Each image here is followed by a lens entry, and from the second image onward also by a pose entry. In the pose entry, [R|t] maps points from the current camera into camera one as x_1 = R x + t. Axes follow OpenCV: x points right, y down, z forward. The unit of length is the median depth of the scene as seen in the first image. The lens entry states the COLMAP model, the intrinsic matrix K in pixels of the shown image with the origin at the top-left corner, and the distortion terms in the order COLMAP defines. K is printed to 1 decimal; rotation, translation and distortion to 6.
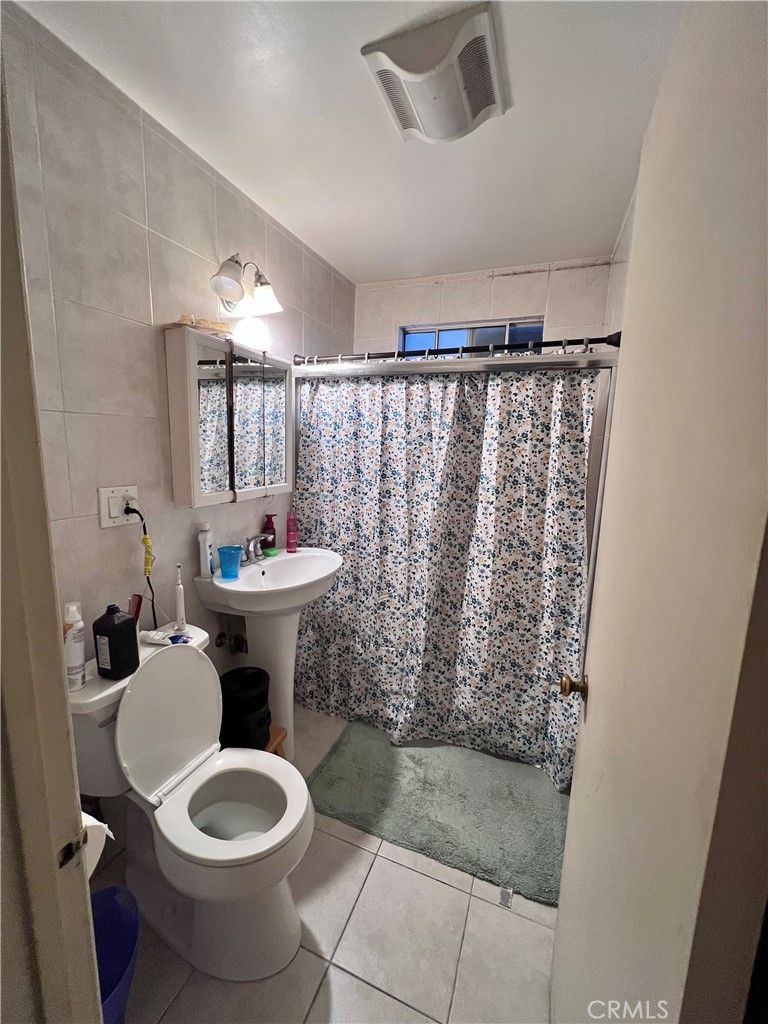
lens RADIAL K [[411.1, 0, 385.0], [0, 411.1, 511.5], [0, 0, 1]] dist [-0.000929, -0.000054]
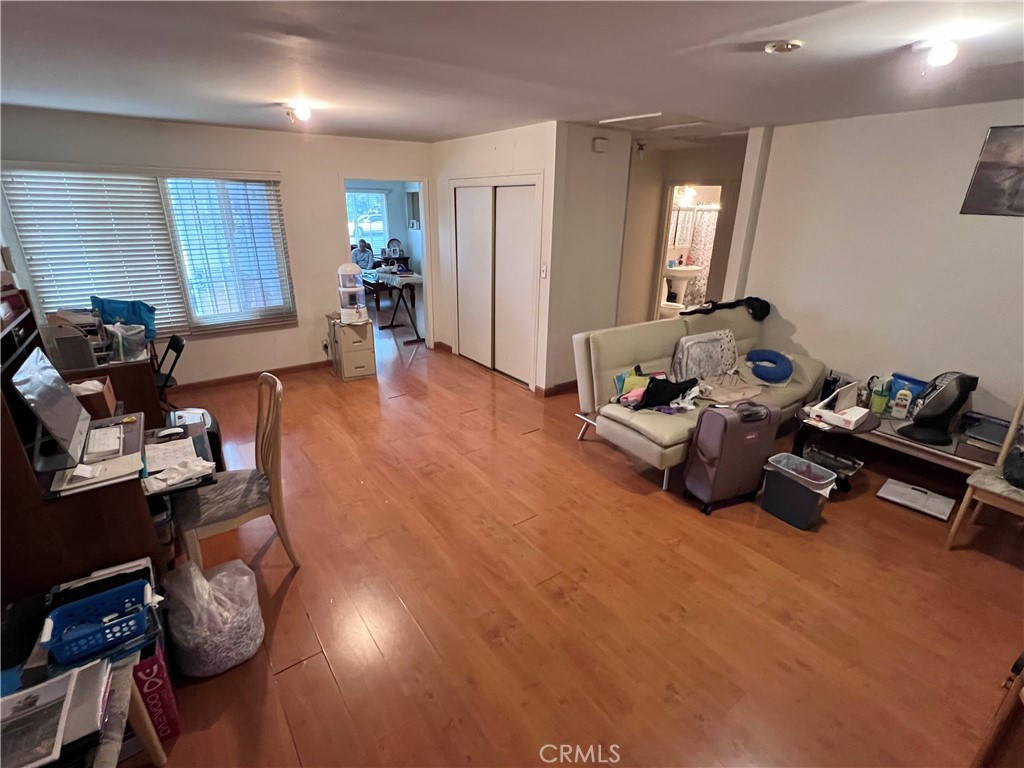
lens RADIAL K [[471.4, 0, 506.7], [0, 471.4, 384.5], [0, 0, 1]] dist [-0.015727, 0.000012]
pose [[0.841891, 0.171324, -0.511731, 0.608915], [-0.072602, 0.975605, 0.207181, 0.328539], [0.534742, -0.137271, 0.833791, -2.881594]]
